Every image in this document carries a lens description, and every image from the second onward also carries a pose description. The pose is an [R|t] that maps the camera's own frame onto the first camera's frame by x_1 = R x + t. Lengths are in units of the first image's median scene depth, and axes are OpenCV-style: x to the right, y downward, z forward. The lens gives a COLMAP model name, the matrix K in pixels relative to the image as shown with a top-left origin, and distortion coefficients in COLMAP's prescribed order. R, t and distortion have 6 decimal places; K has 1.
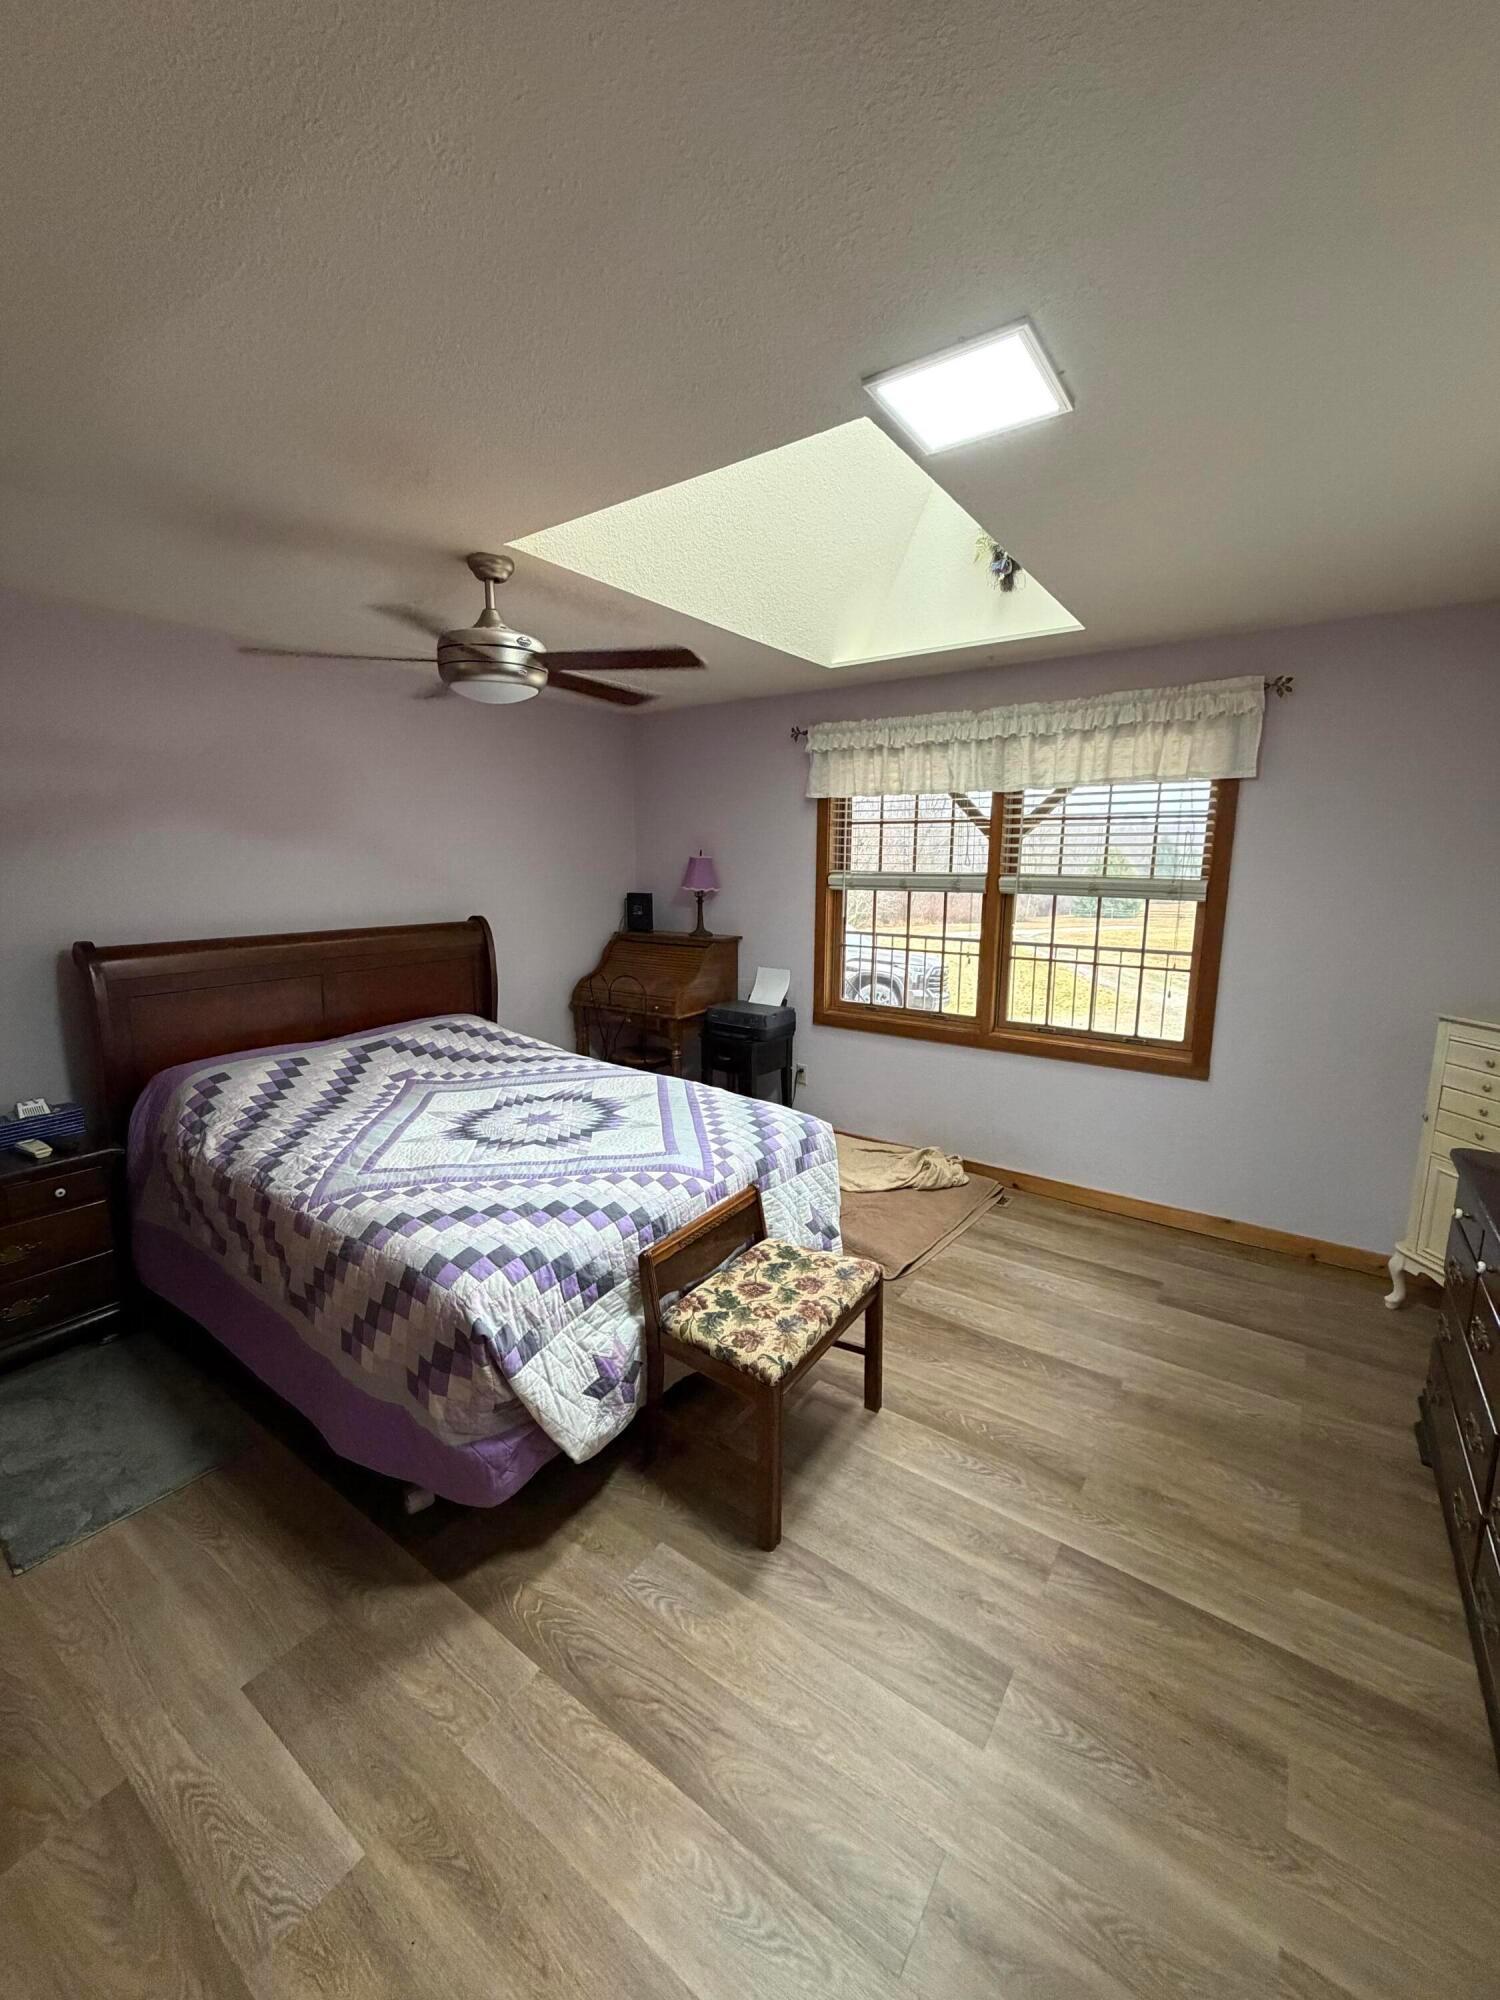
lens RADIAL K [[797.8, 0, 739.9], [0, 797.8, 996.4], [0, 0, 1]] dist [-0.002380, 0.000860]
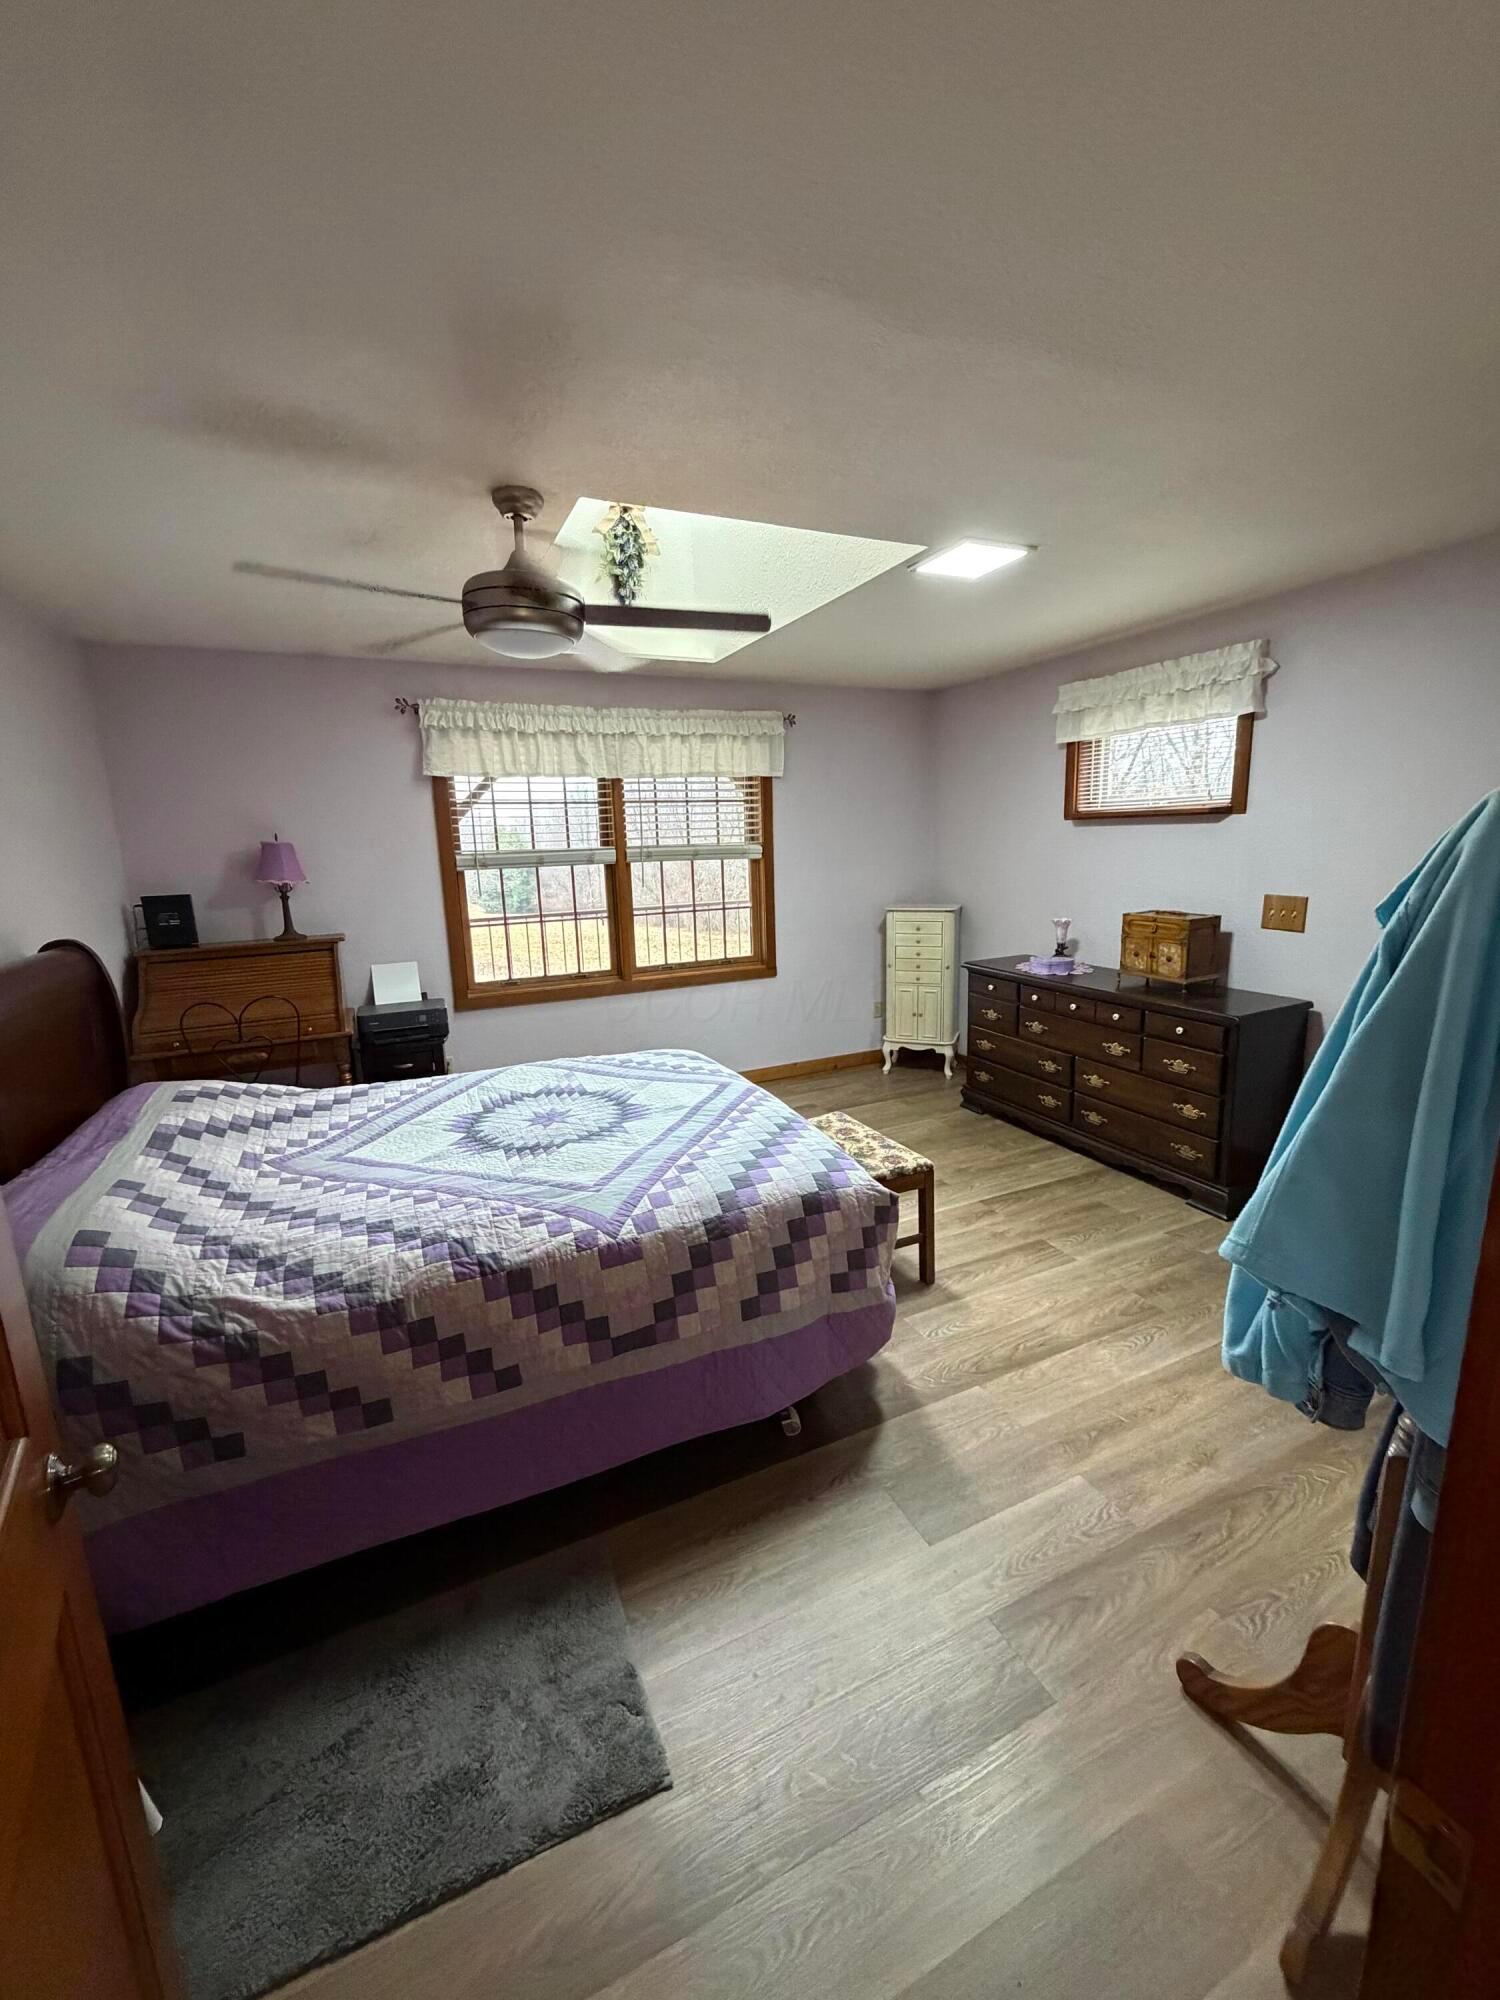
lens RADIAL K [[797.8, 0, 759.3], [0, 797.8, 997.3], [0, 0, 1]] dist [-0.002380, 0.000860]
pose [[0.490477, -0.189965, 0.850497, -0.772719], [0.180940, 0.976883, 0.113847, -0.036736], [-0.852463, 0.098049, 0.513511, 0.268272]]
